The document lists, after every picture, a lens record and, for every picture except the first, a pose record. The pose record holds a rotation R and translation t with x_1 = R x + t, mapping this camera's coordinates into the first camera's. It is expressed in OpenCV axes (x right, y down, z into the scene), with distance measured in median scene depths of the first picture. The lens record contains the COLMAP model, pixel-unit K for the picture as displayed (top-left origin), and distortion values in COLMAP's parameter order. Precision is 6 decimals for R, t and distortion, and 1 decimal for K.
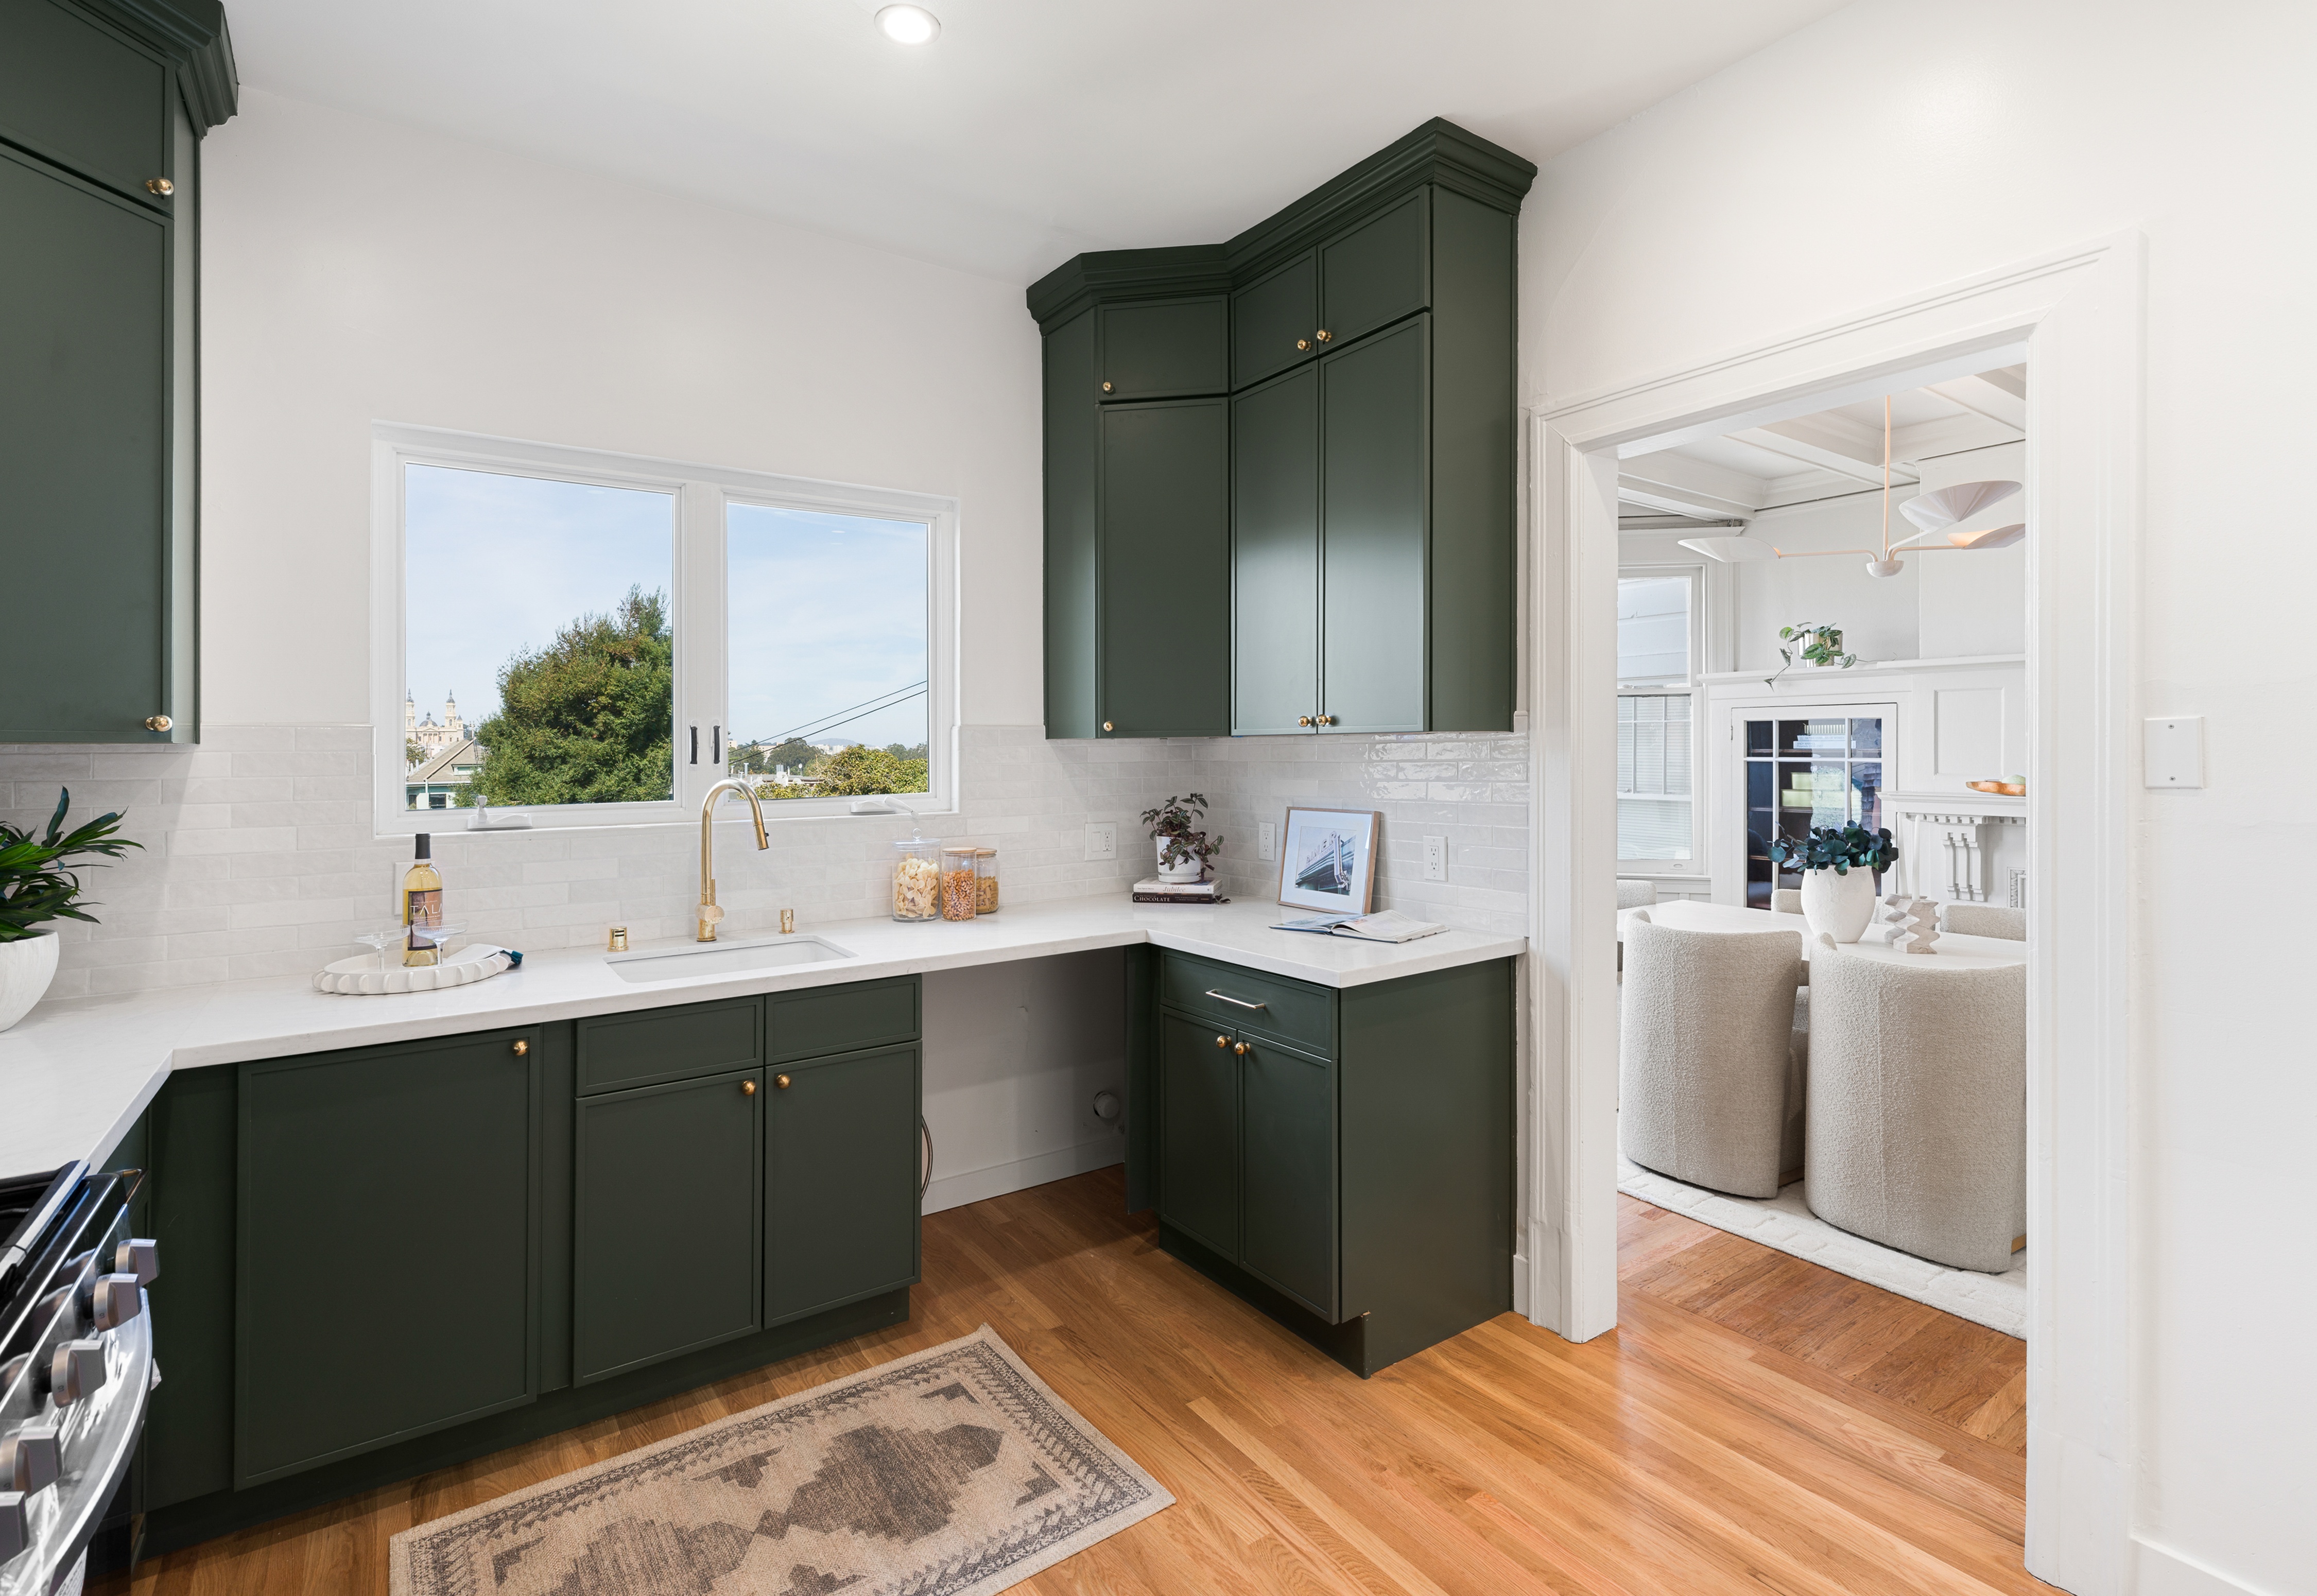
lens RADIAL K [[1074.3, 0, 1143.9], [0, 1074.3, 753.7], [0, 0, 1]] dist [-0.001689, 0.000856]
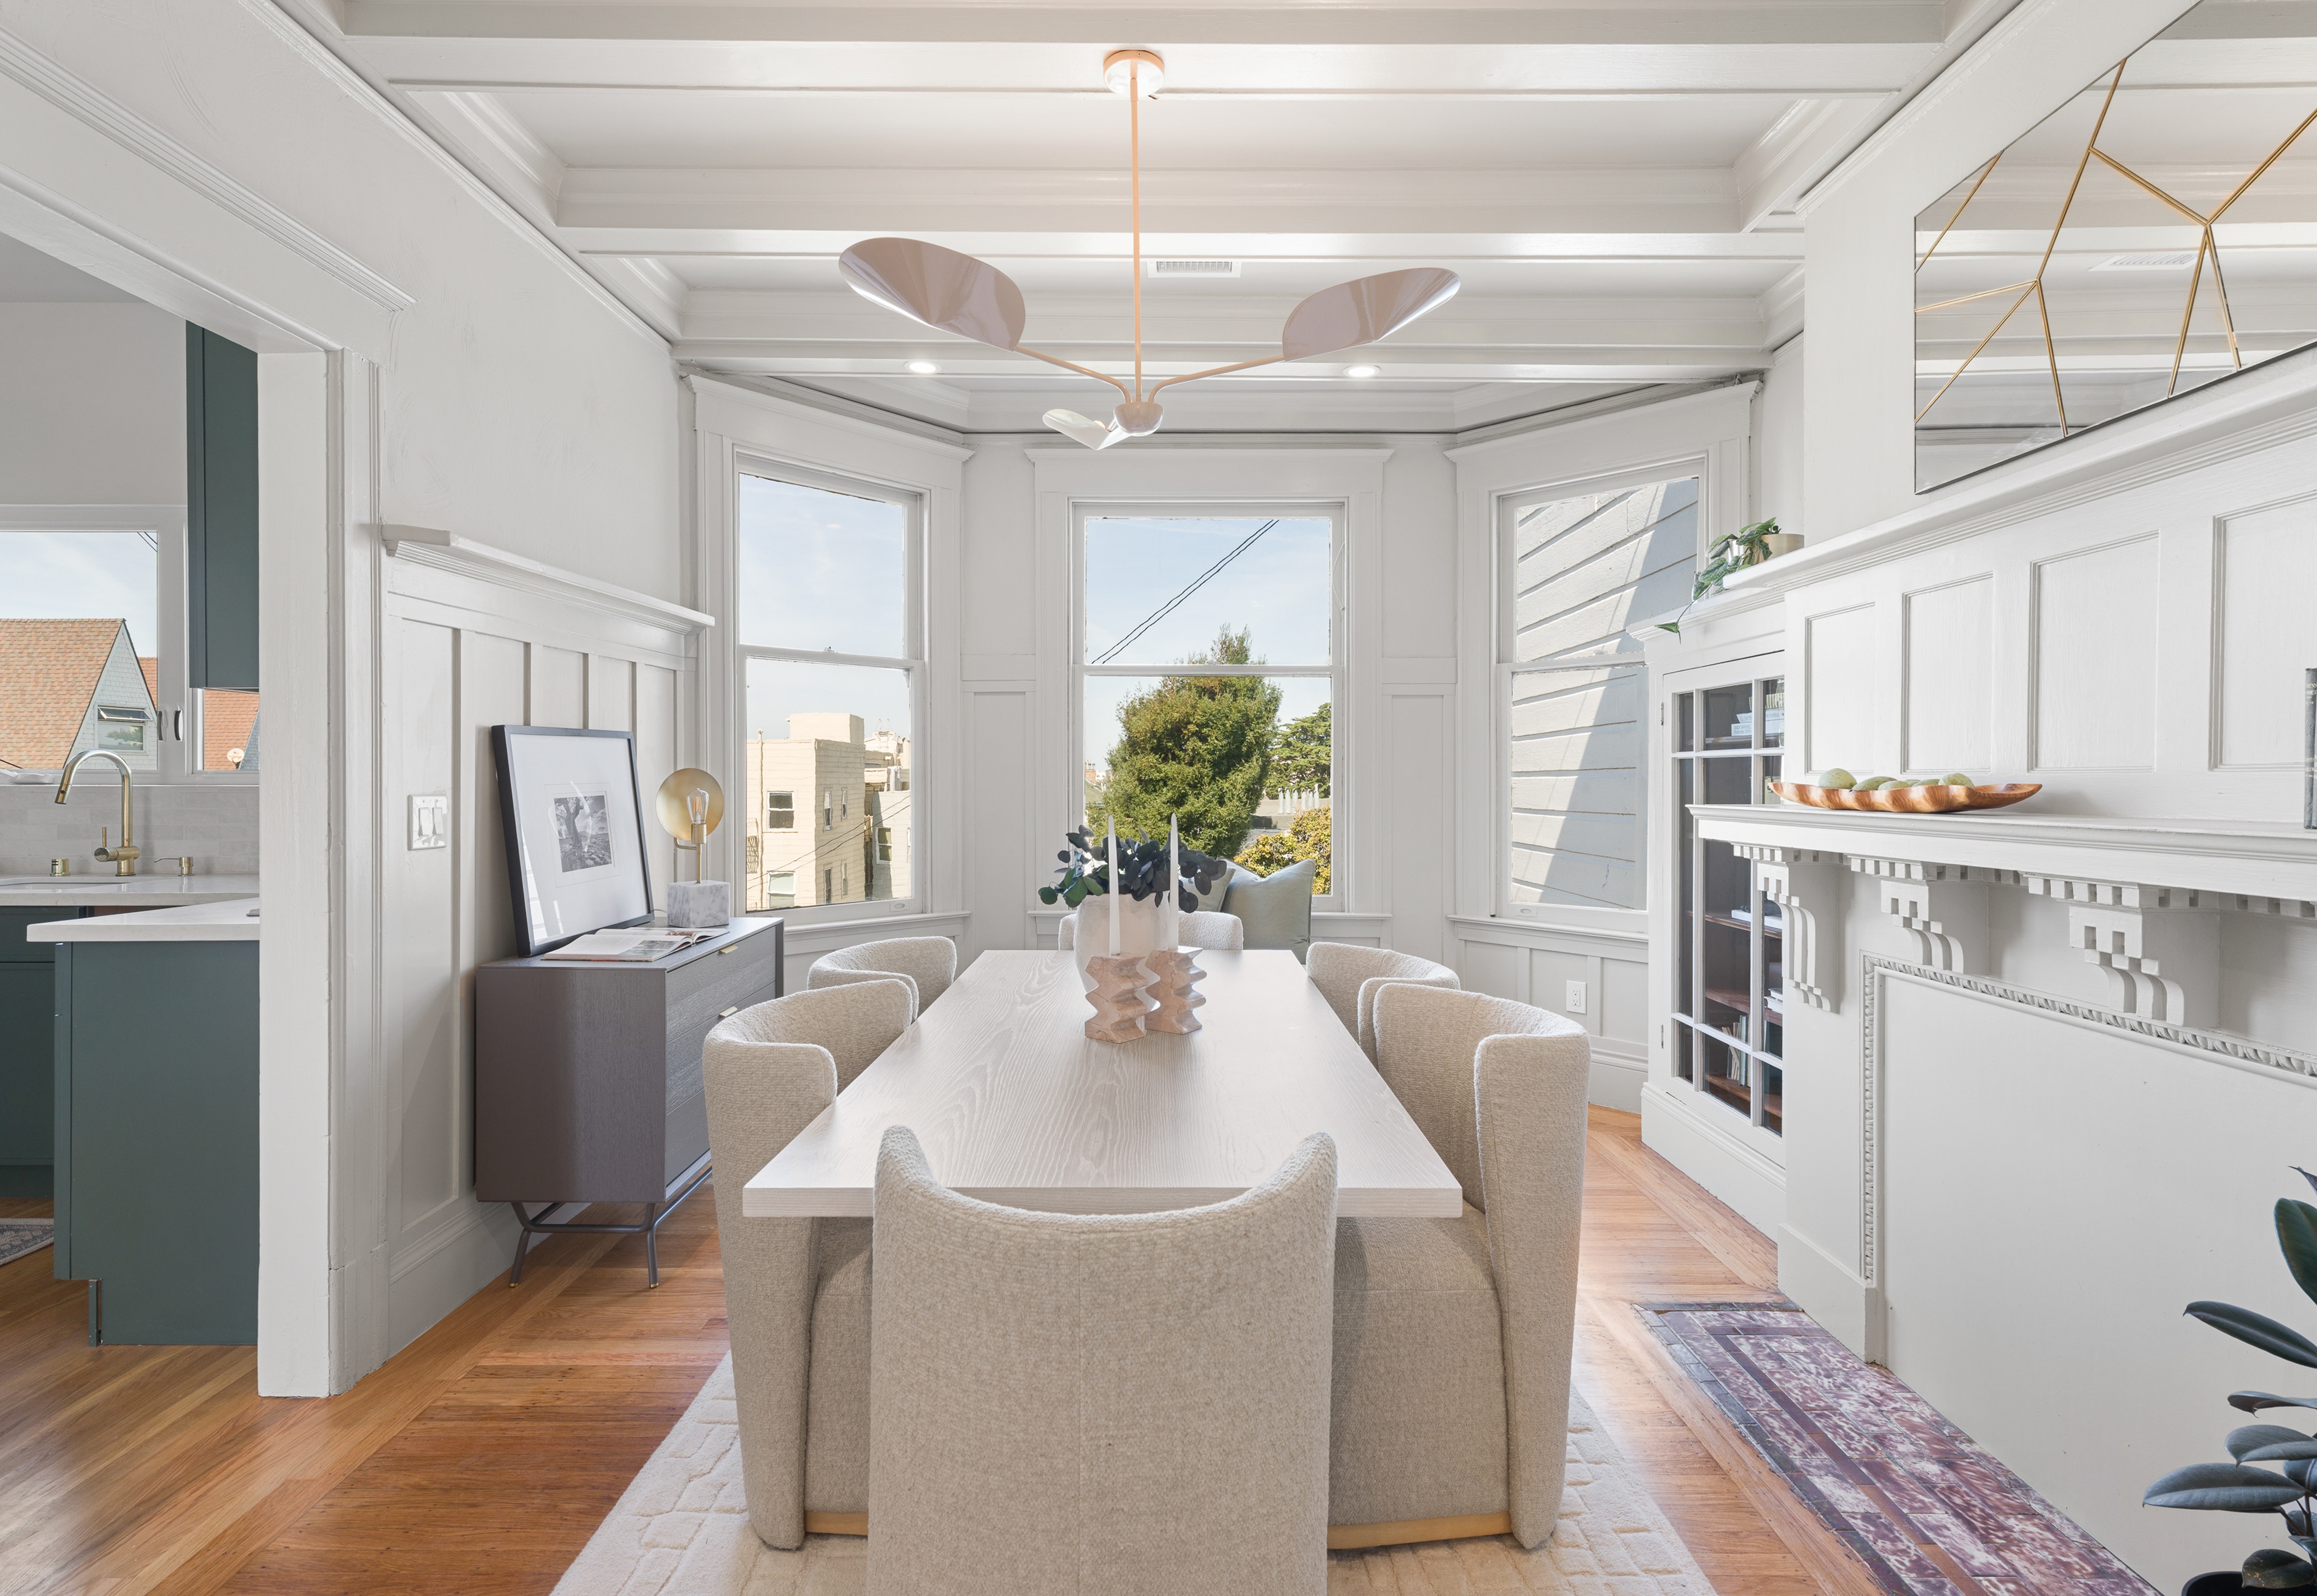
lens RADIAL K [[1074.3, 0, 1146.3], [0, 1074.3, 792.5], [0, 0, 1]] dist [-0.001689, 0.000856]
pose [[0.823263, 0.015909, -0.567438, 1.174968], [-0.011004, 0.999867, 0.012067, 0.039801], [0.567554, -0.003690, 0.823328, 0.556026]]
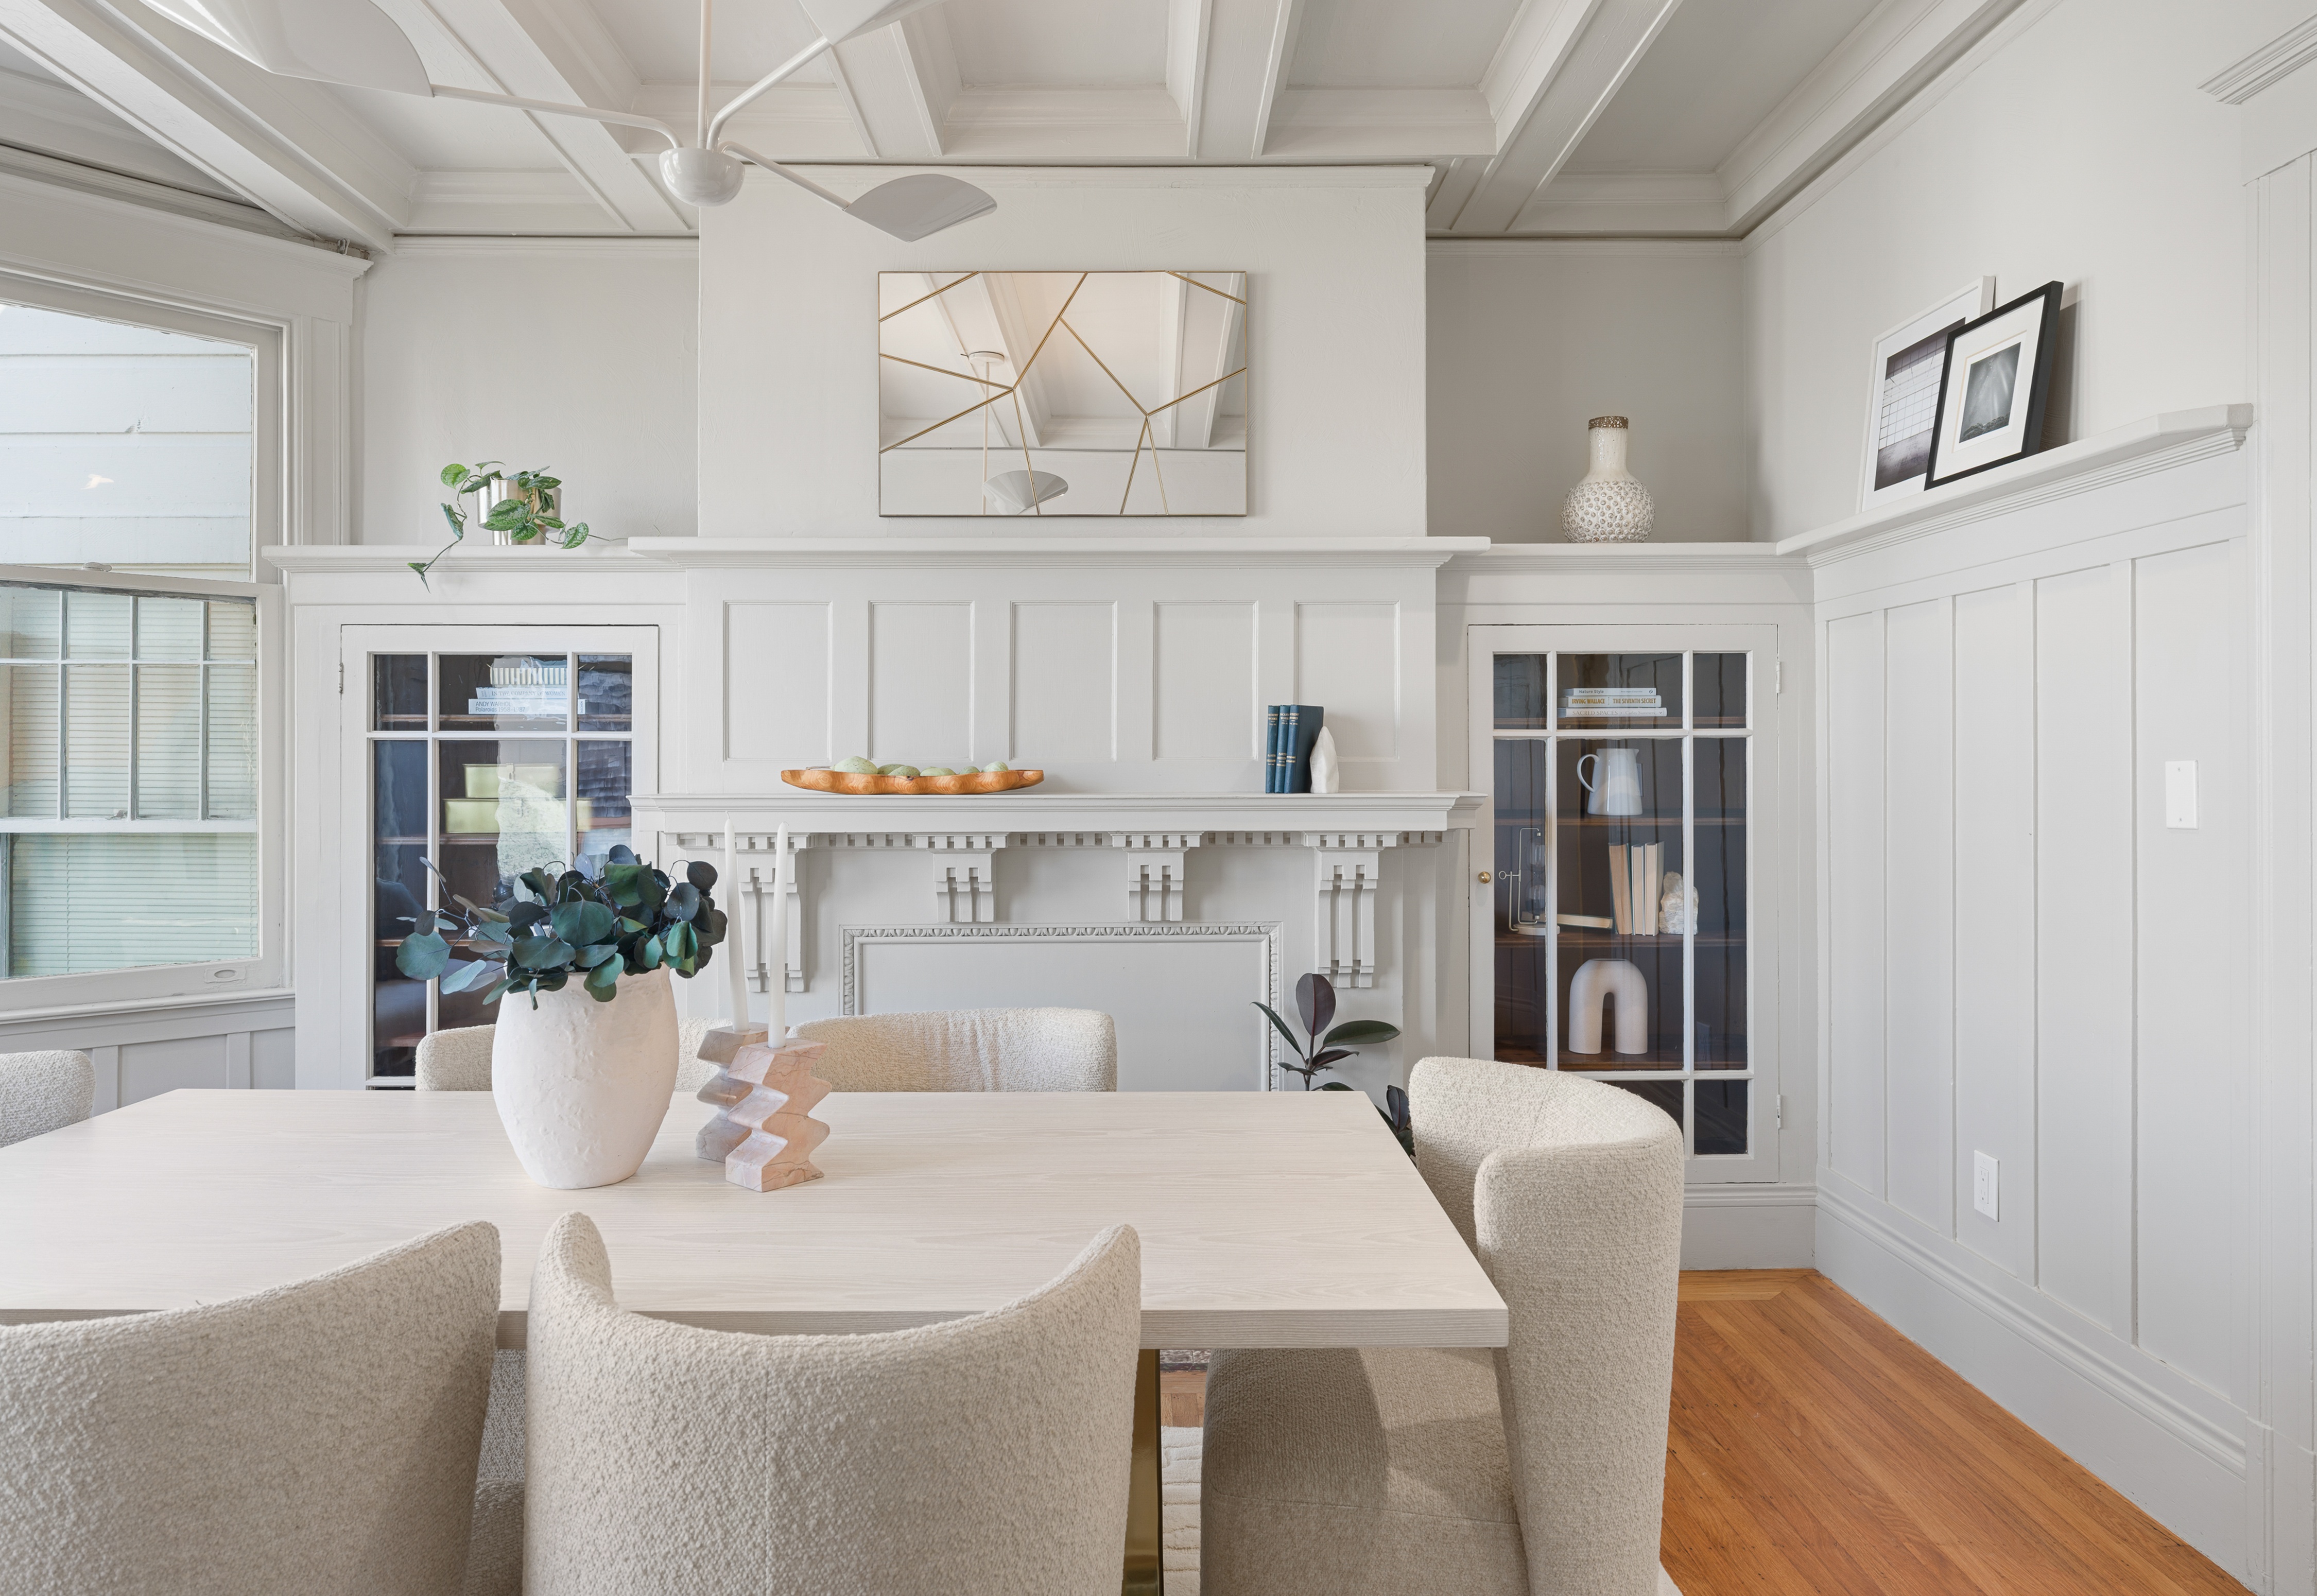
lens RADIAL K [[1468.2, 0, 1169.5], [0, 1468.2, 781.6], [0, 0, 1]] dist [0.002885, -0.001222]
pose [[0.547809, 0.000495, 0.836603, 0.383738], [0.000324, 1.000000, -0.000803, 0.046053], [-0.836603, 0.000711, 0.547809, 0.638896]]
